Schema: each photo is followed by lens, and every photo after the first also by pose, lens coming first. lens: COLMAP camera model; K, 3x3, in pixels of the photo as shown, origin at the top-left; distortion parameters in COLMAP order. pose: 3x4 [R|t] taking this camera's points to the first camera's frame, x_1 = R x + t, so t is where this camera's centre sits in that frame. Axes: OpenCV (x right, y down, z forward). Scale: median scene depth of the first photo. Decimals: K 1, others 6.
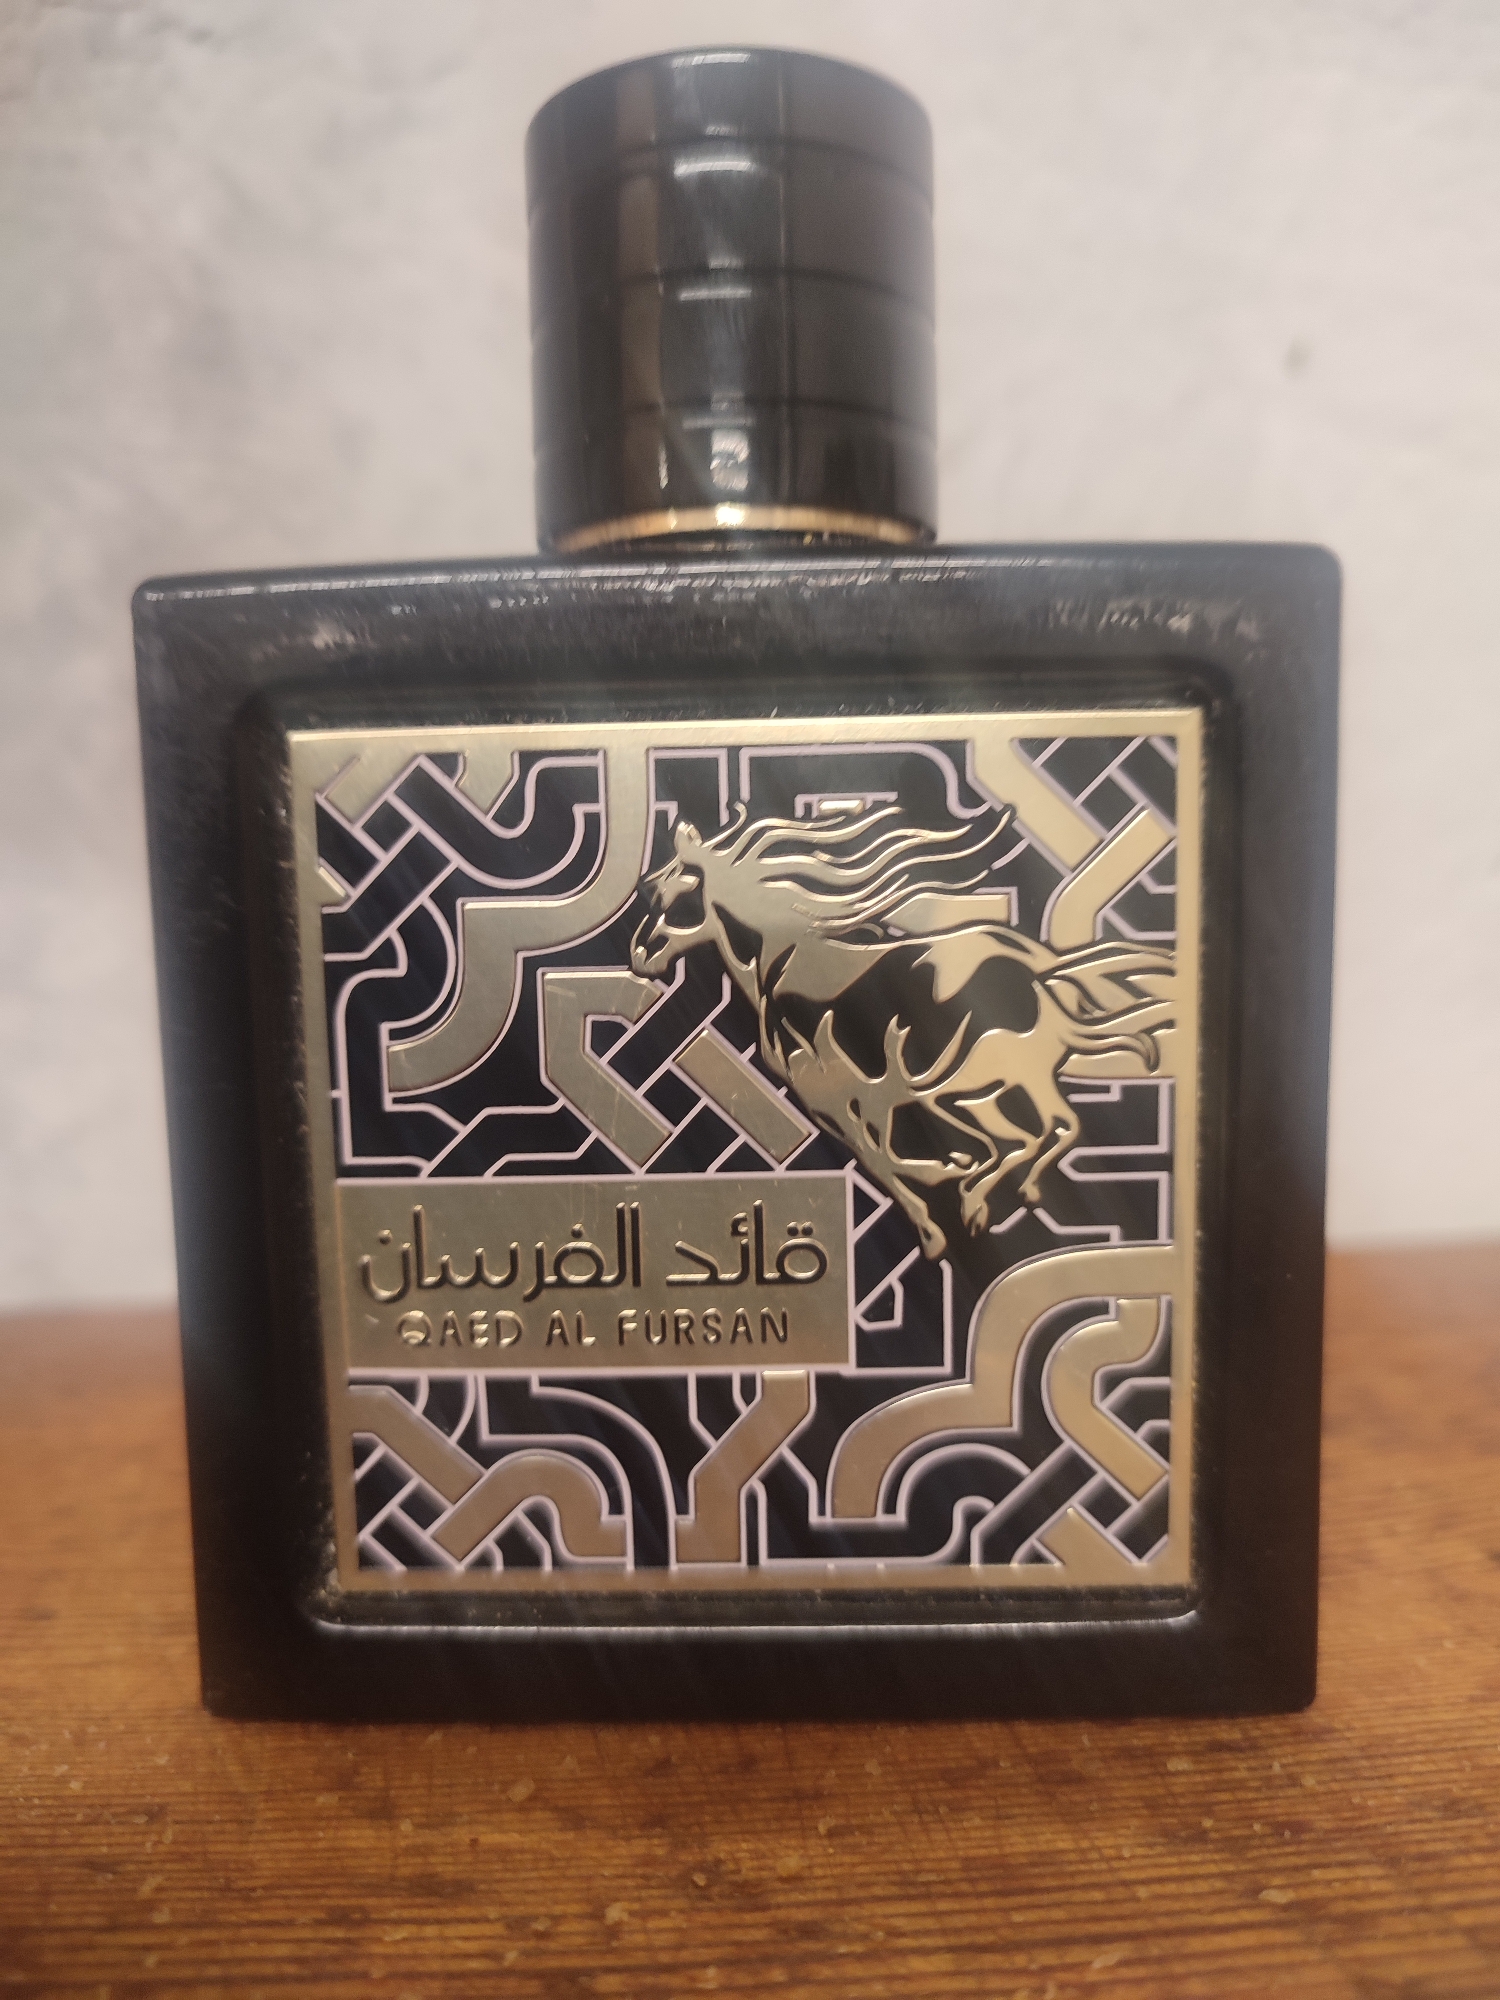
lens RADIAL K [[1459.9, 0, 740.6], [0, 1459.9, 998.4], [0, 0, 1]] dist [-0.057062, -0.002270]
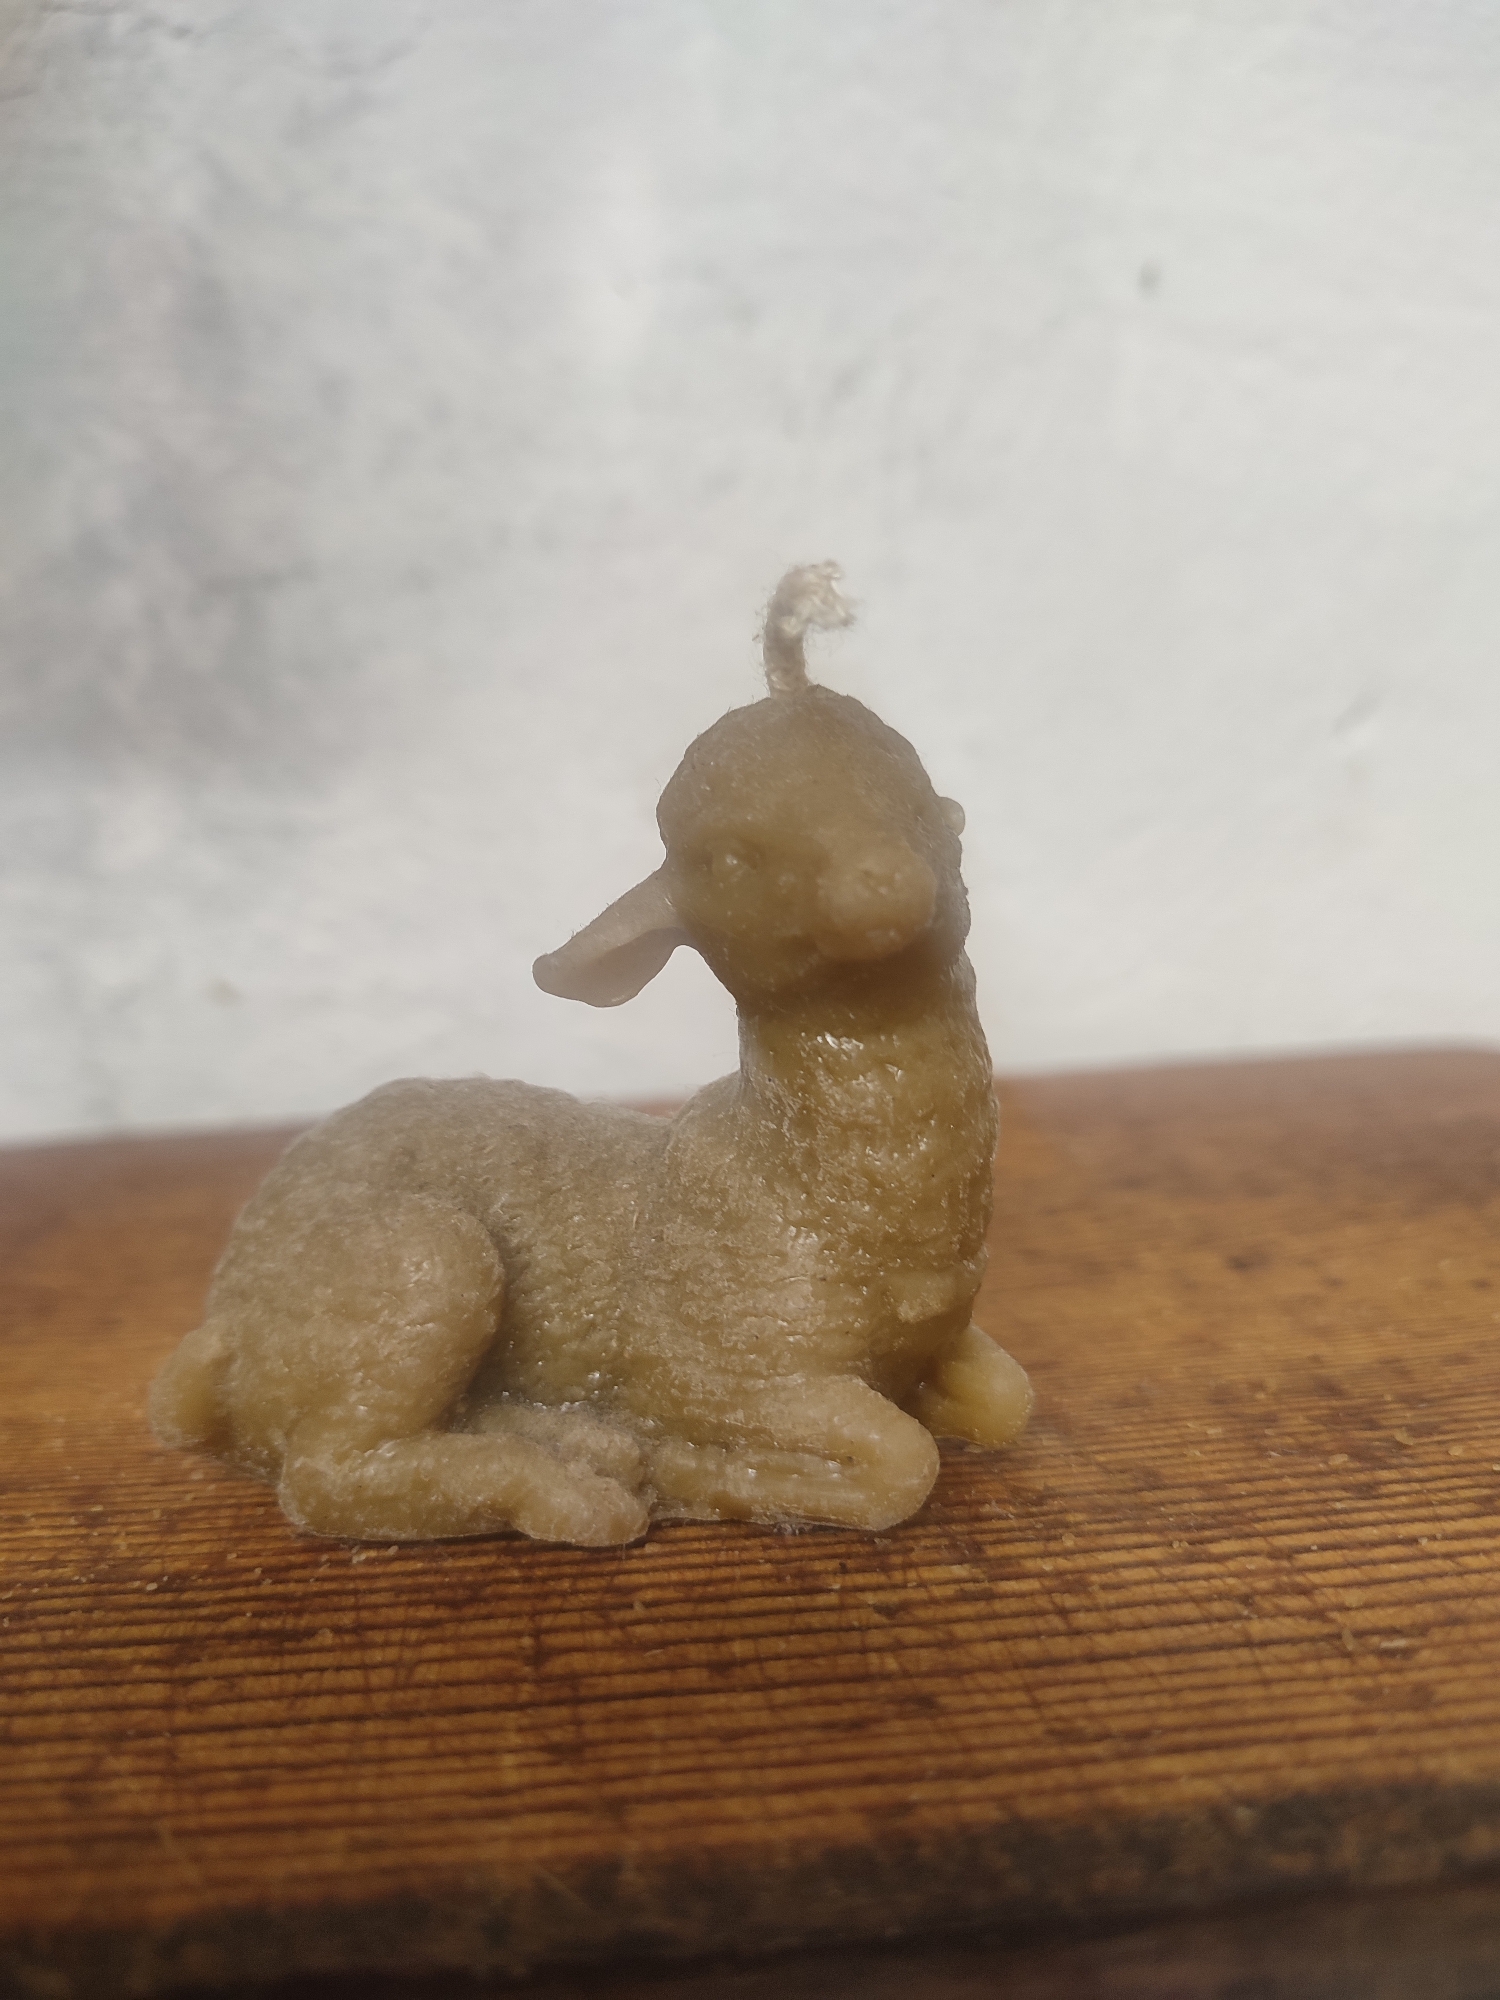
lens RADIAL K [[1429.9, 0, 760.6], [0, 1429.9, 1001.4], [0, 0, 1]] dist [-0.058836, 0.003006]
pose [[0.999257, -0.030293, -0.023836, 0.088555], [0.031937, 0.996899, 0.071921, 0.033372], [0.021584, -0.072629, 0.997125, -0.160109]]
